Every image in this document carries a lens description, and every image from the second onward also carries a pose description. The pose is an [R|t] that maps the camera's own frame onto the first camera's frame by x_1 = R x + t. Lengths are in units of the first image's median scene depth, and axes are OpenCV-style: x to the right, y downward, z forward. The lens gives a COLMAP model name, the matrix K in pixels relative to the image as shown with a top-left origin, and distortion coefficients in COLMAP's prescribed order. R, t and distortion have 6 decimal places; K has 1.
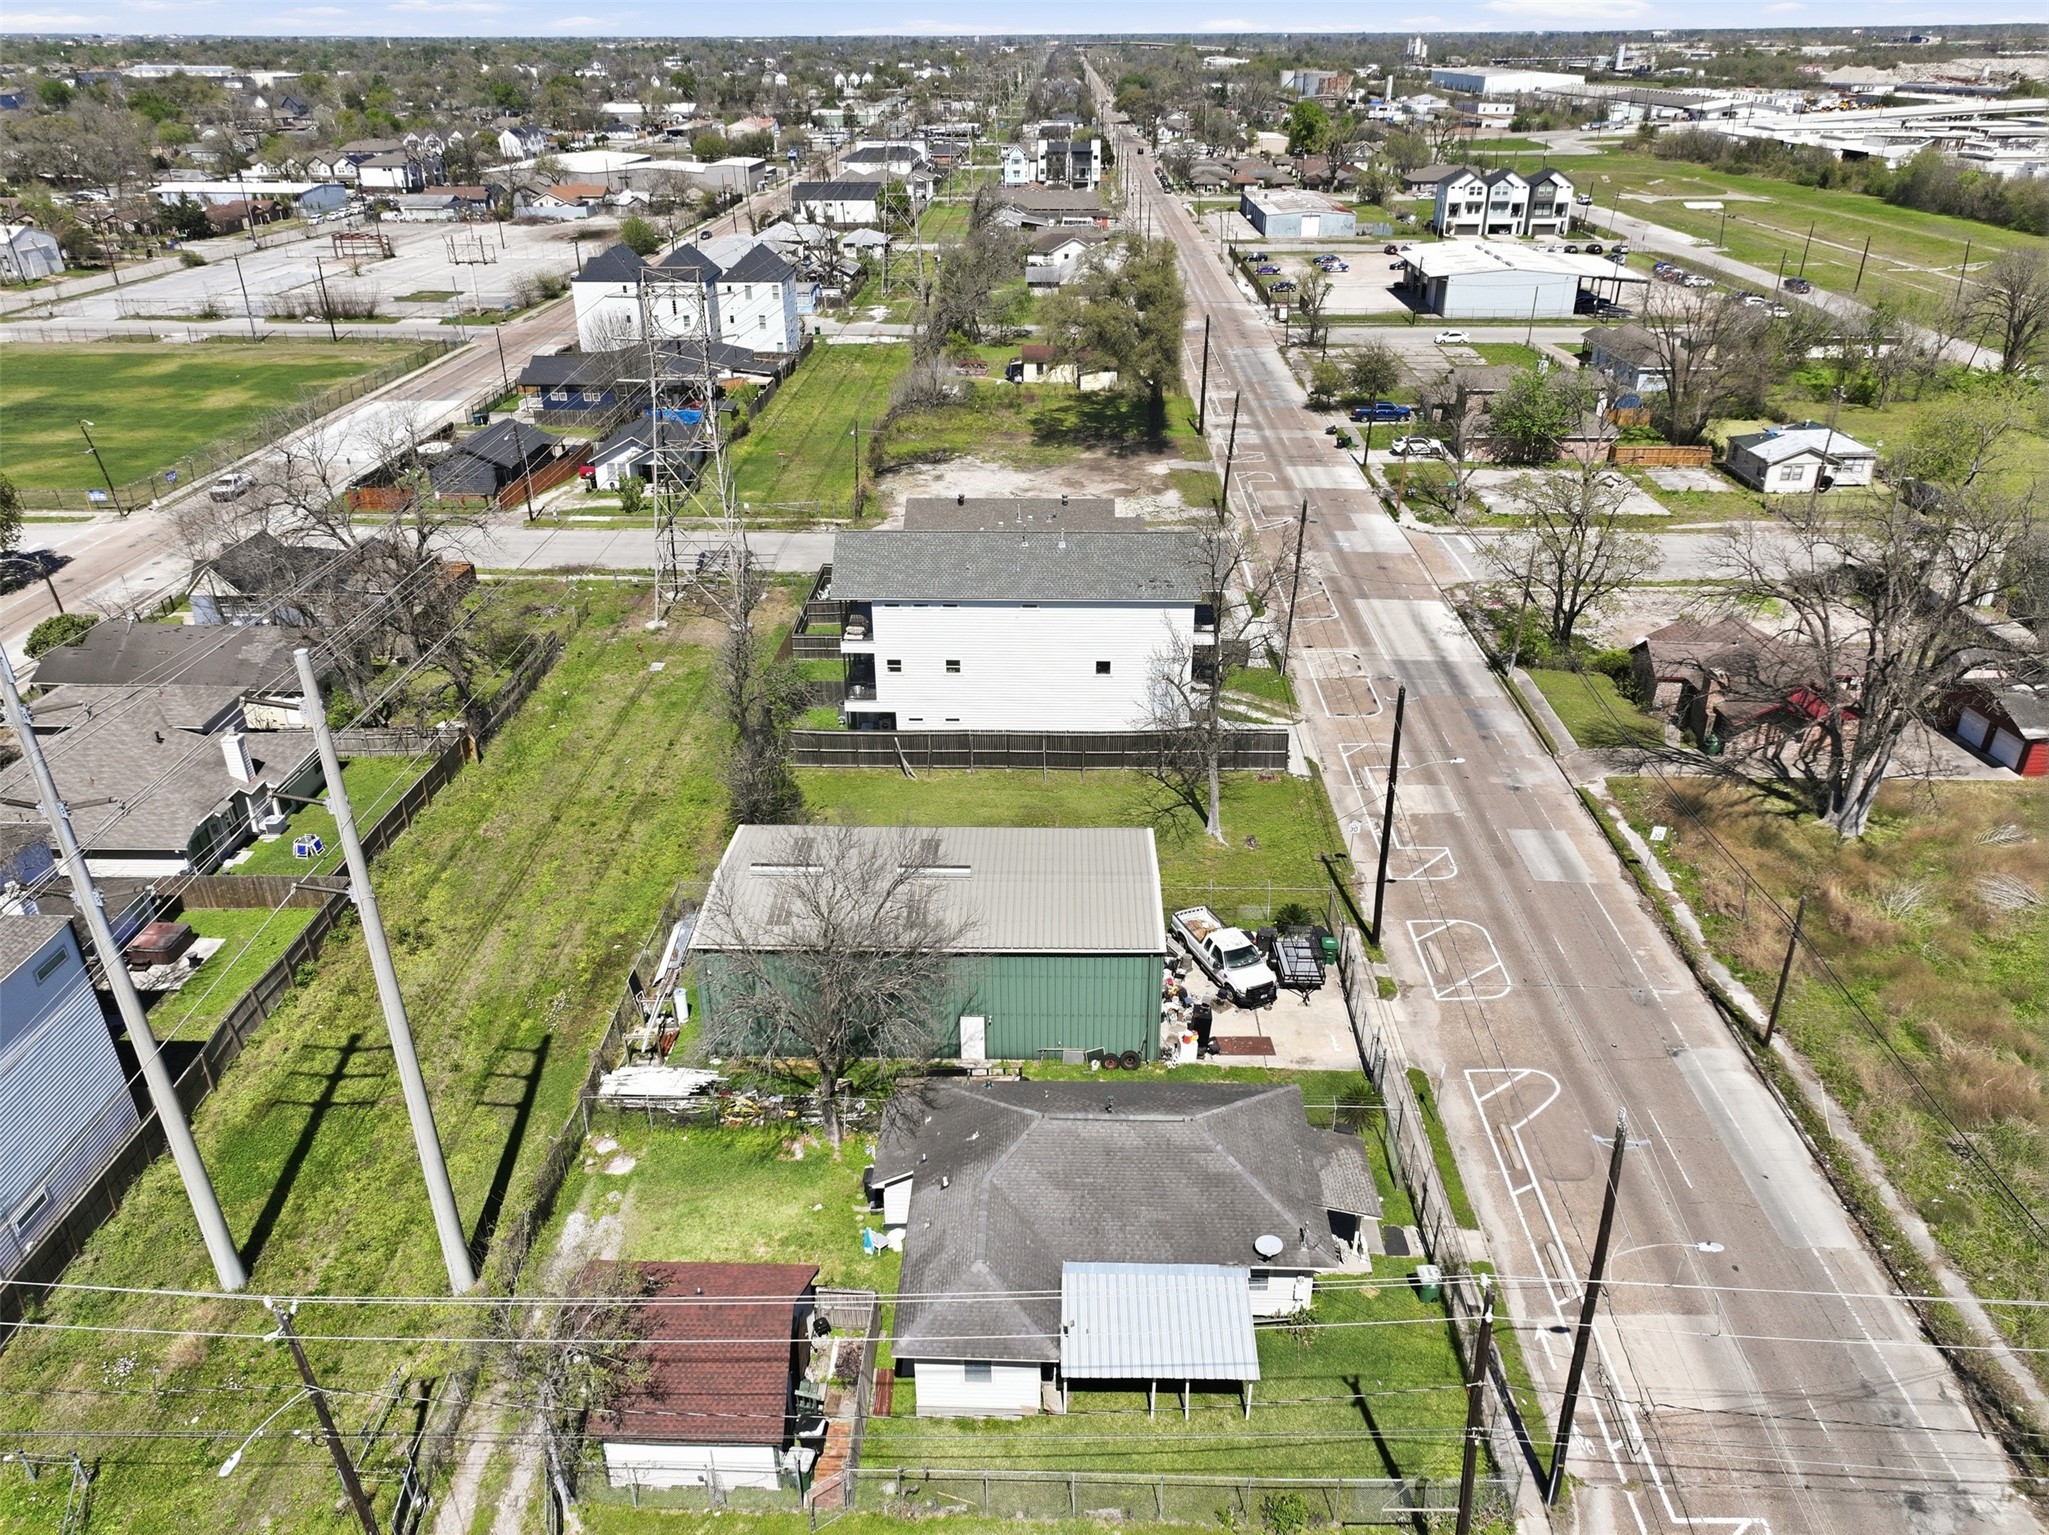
lens RADIAL K [[1422.3, 0, 1021.4], [0, 1422.3, 778.5], [0, 0, 1]] dist [-0.006951, 0.020777]
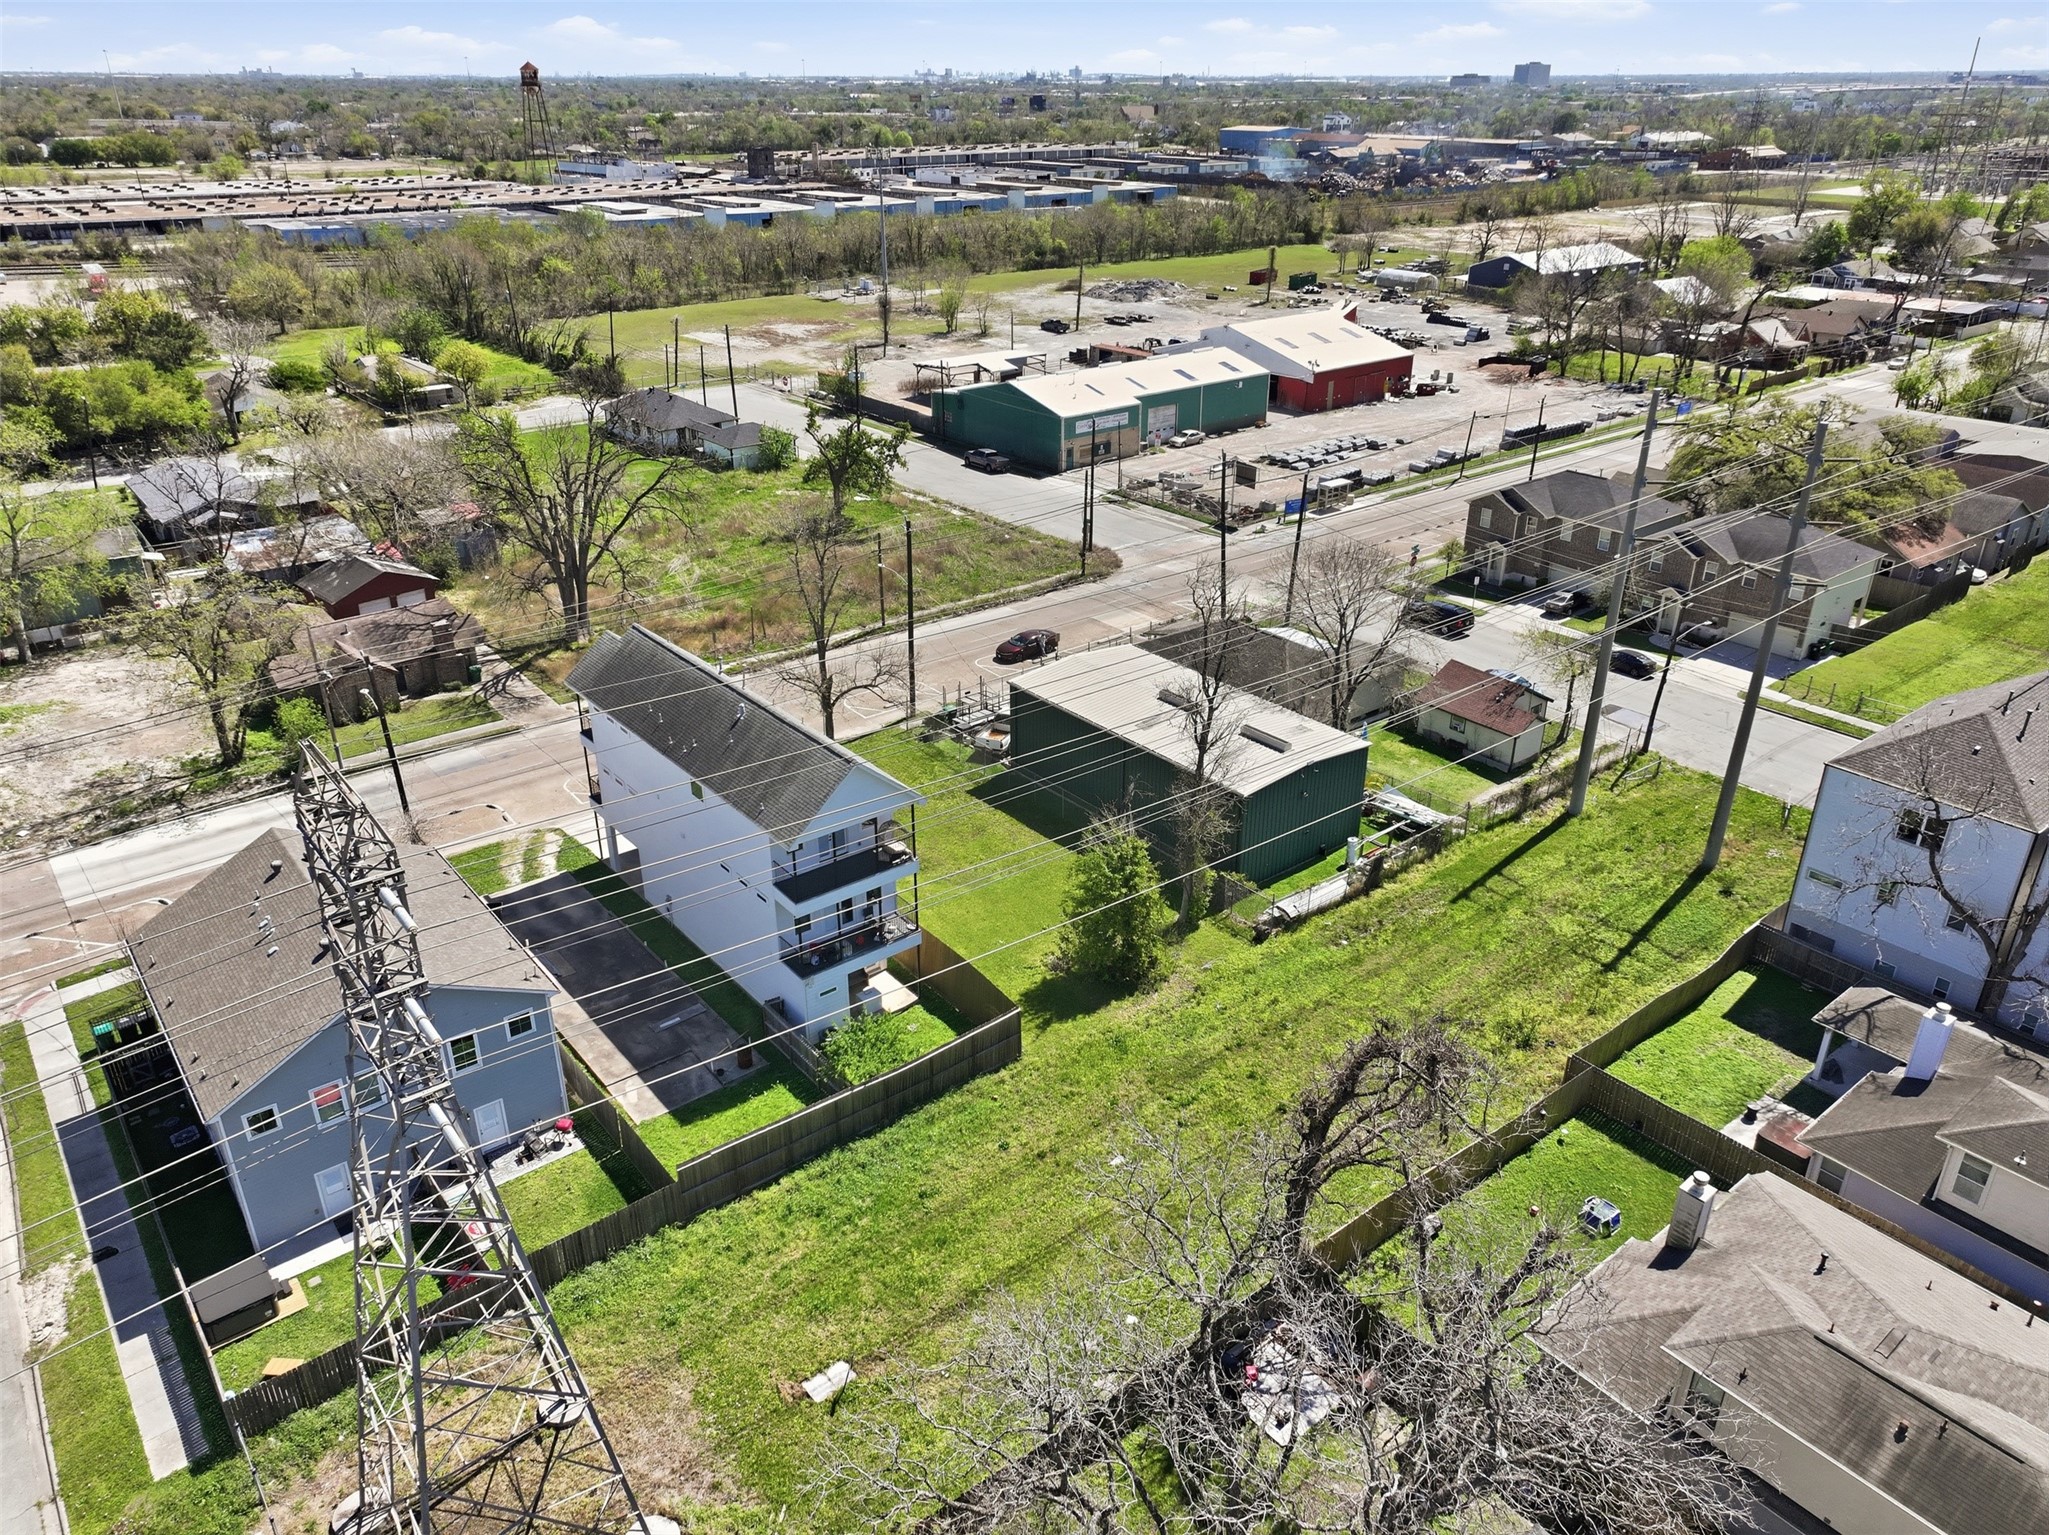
lens RADIAL K [[1422.3, 0, 1021.4], [0, 1422.3, 778.5], [0, 0, 1]] dist [-0.006951, 0.020777]
pose [[-0.646618, -0.330849, 0.687331, -0.409168], [0.357080, 0.664947, 0.656003, -0.367604], [-0.674076, 0.669616, -0.311827, 0.715939]]
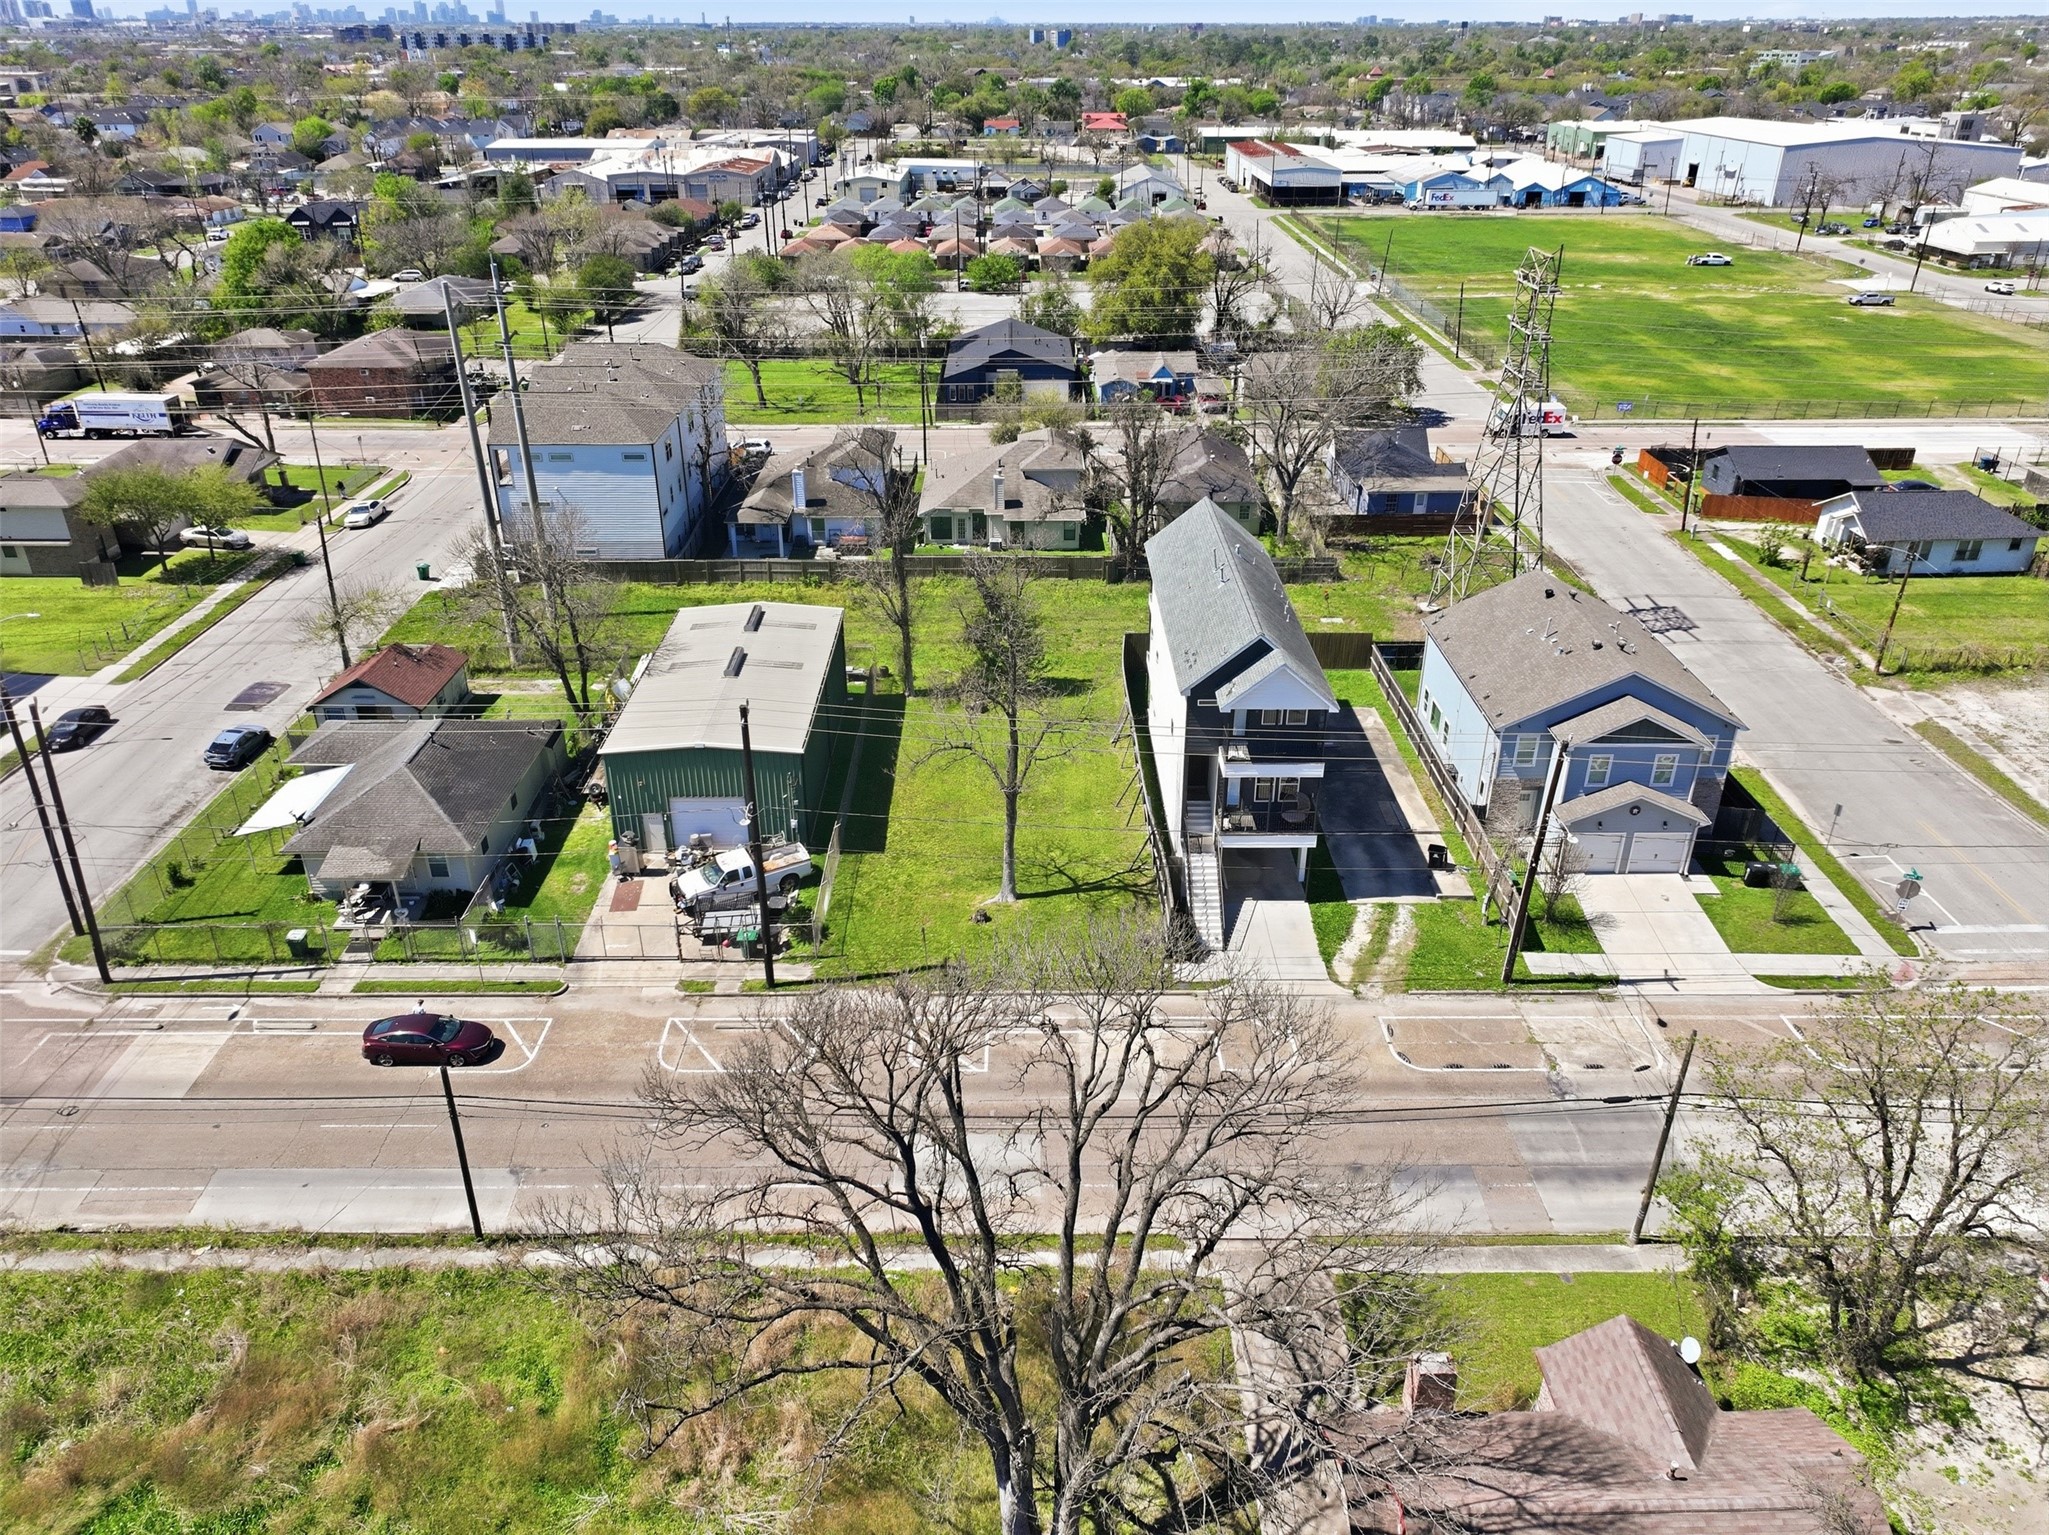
lens RADIAL K [[1422.3, 0, 1021.4], [0, 1422.3, 778.5], [0, 0, 1]] dist [-0.006951, 0.020777]
pose [[0.029439, 0.470037, -0.882156, 0.509483], [-0.459846, 0.789970, 0.405572, -0.221501], [0.887511, 0.393716, 0.239401, 0.444232]]
